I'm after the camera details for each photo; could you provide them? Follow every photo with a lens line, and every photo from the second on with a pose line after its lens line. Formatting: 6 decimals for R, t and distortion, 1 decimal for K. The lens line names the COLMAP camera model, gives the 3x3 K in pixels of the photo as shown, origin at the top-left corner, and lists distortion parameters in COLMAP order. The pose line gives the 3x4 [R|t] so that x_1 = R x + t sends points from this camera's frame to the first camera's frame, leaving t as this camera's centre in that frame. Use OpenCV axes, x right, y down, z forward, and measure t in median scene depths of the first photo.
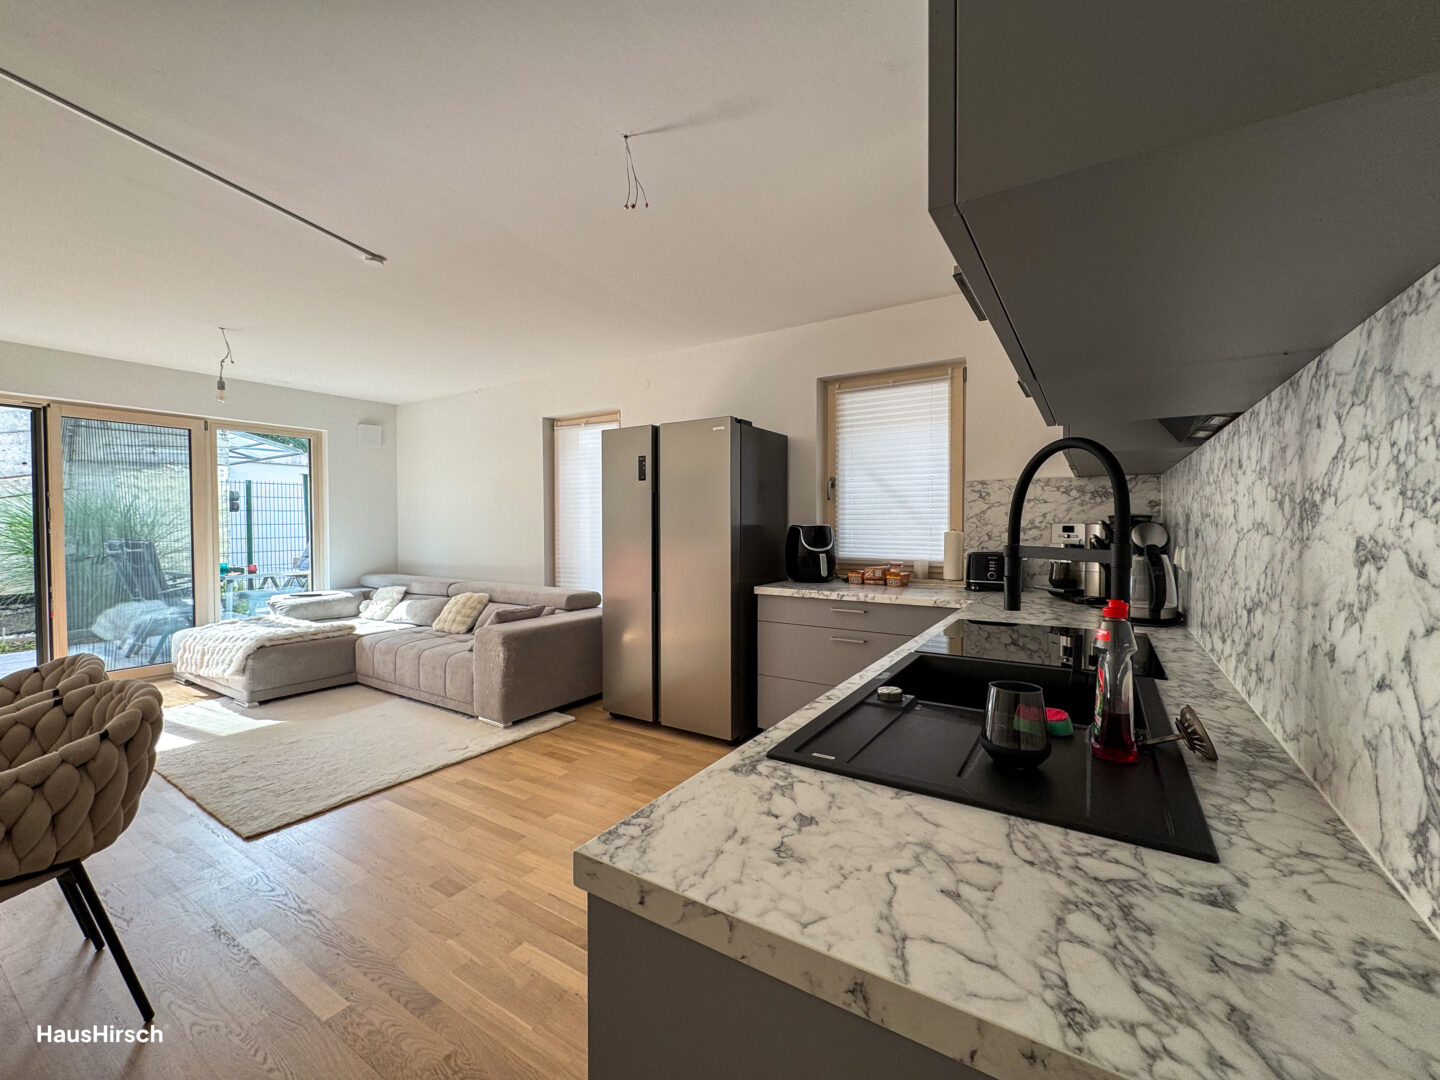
lens RADIAL K [[589.0, 0, 717.8], [0, 589.0, 545.1], [0, 0, 1]] dist [-0.002743, -0.000177]
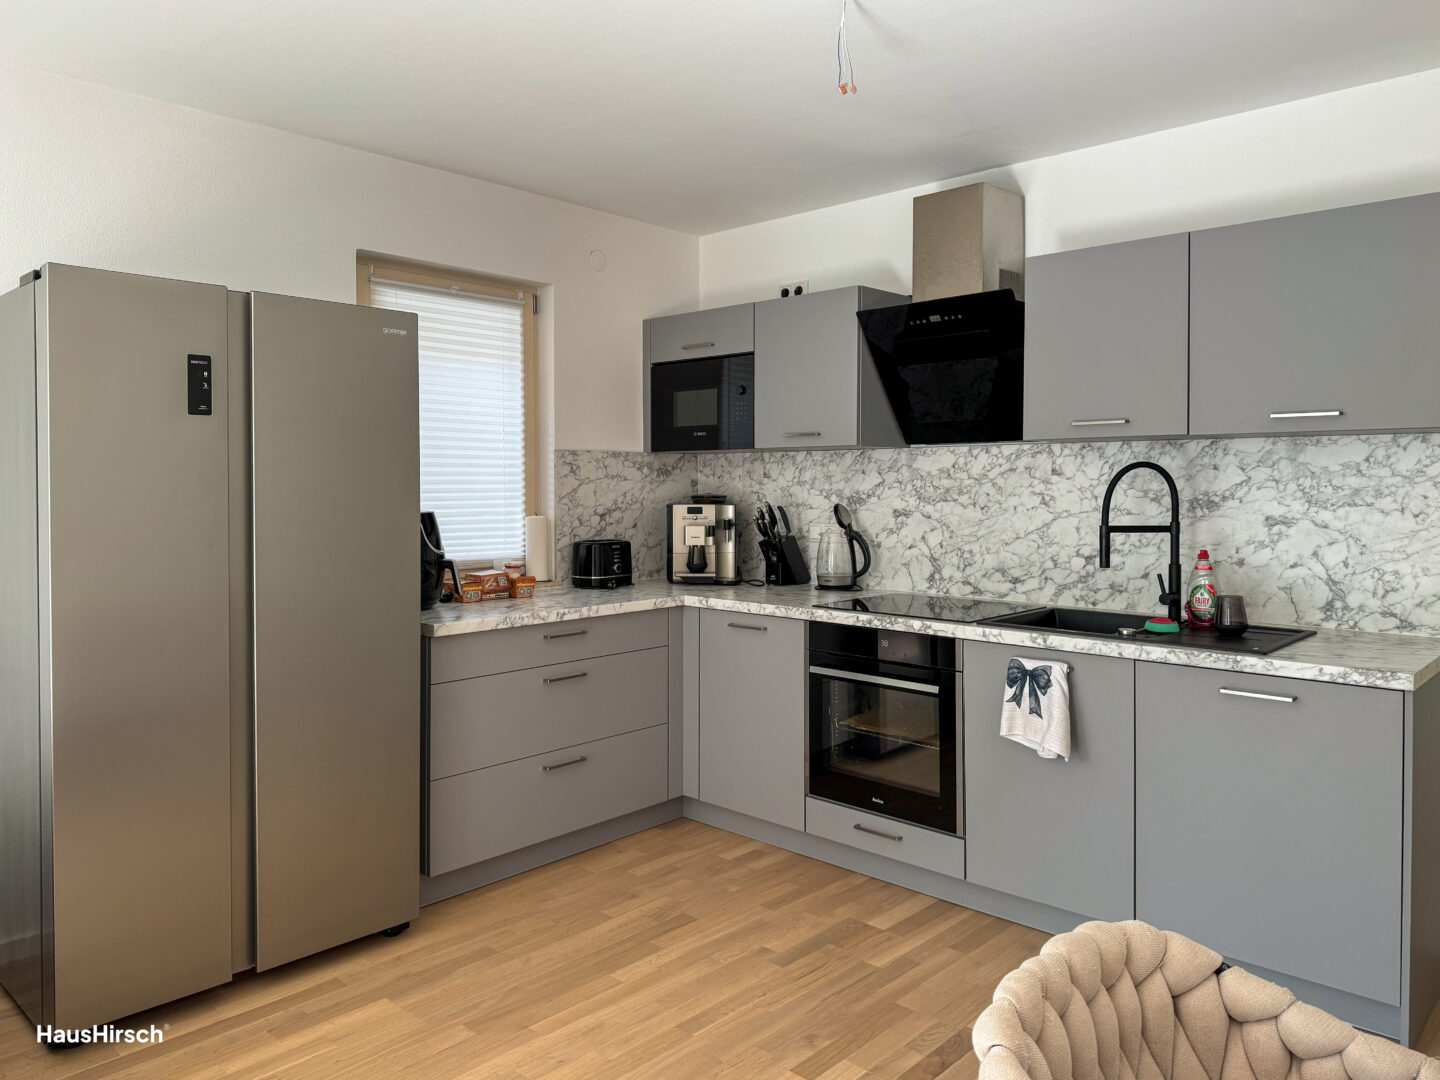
lens RADIAL K [[1040.3, 0, 717.4], [0, 1040.3, 529.5], [0, 0, 1]] dist [0.068352, -0.085773]
pose [[0.174681, -0.042054, 0.983727, -0.907650], [0.035911, 0.998695, 0.036317, -0.048872], [-0.983970, 0.028983, 0.175963, 0.582648]]
